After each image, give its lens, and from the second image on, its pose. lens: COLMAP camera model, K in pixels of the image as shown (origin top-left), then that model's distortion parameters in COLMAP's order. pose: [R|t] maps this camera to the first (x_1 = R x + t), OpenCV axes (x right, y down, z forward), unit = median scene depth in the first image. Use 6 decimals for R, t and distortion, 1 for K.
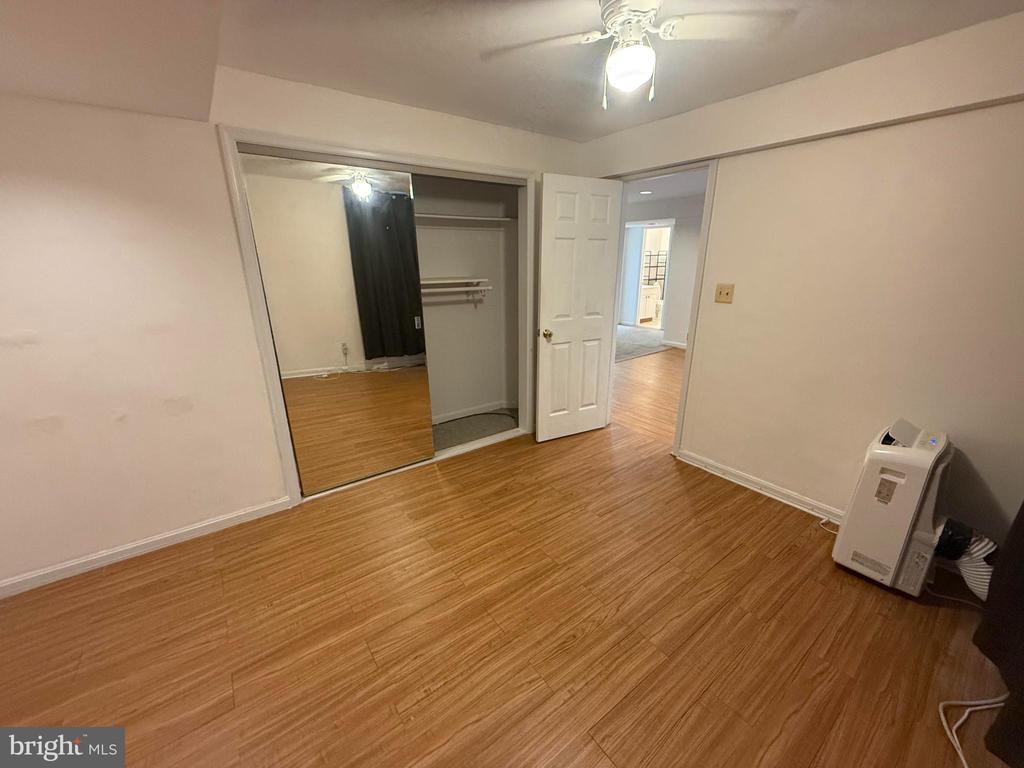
lens RADIAL K [[408.3, 0, 510.9], [0, 408.3, 383.4], [0, 0, 1]] dist [0.000374, 0.000054]
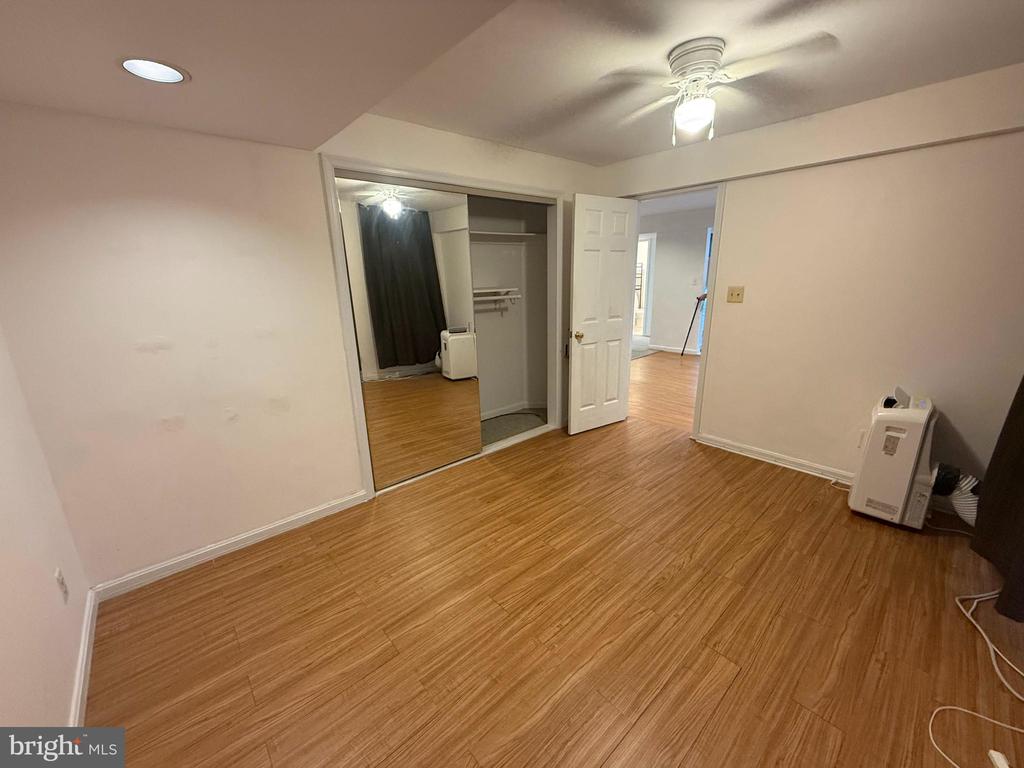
lens RADIAL K [[408.3, 0, 510.9], [0, 408.3, 383.4], [0, 0, 1]] dist [0.000374, 0.000054]
pose [[0.995858, -0.039859, 0.081717, -0.291137], [0.042761, 0.998504, -0.034081, 0.060174], [-0.080236, 0.037434, 0.996073, -0.135706]]
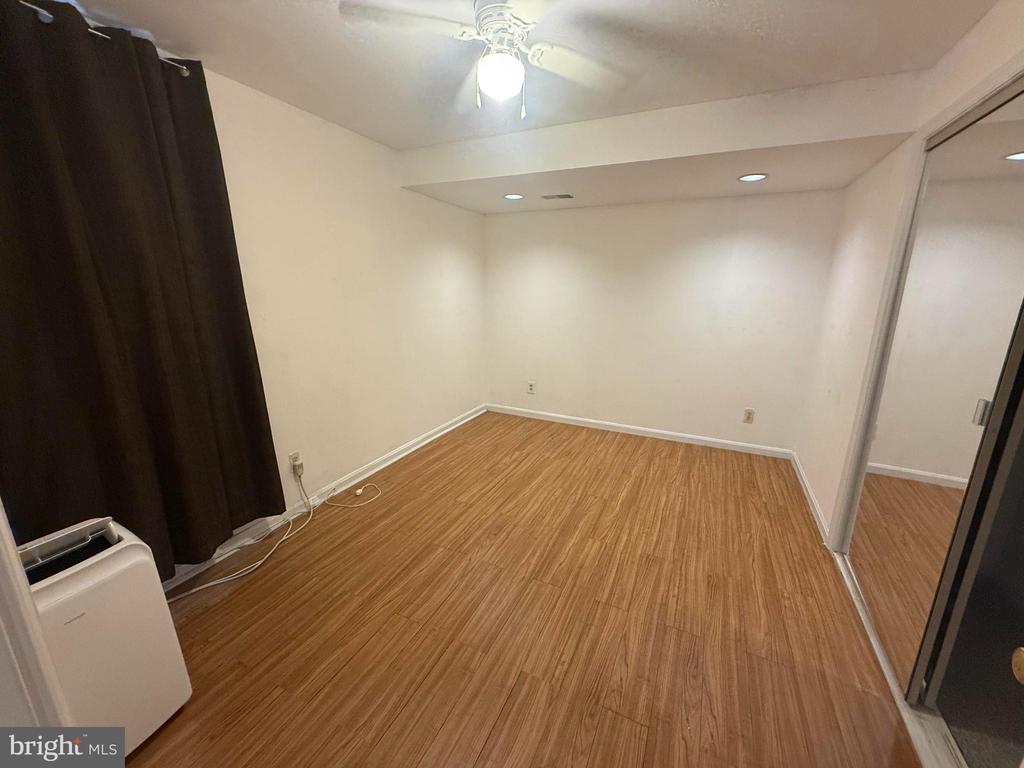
lens RADIAL K [[408.3, 0, 510.9], [0, 408.3, 383.4], [0, 0, 1]] dist [0.000374, 0.000054]
pose [[-0.887868, 0.107736, -0.447307, 0.554996], [-0.139846, 0.863011, 0.485444, -0.431252], [0.438330, 0.493564, -0.751173, 1.478425]]
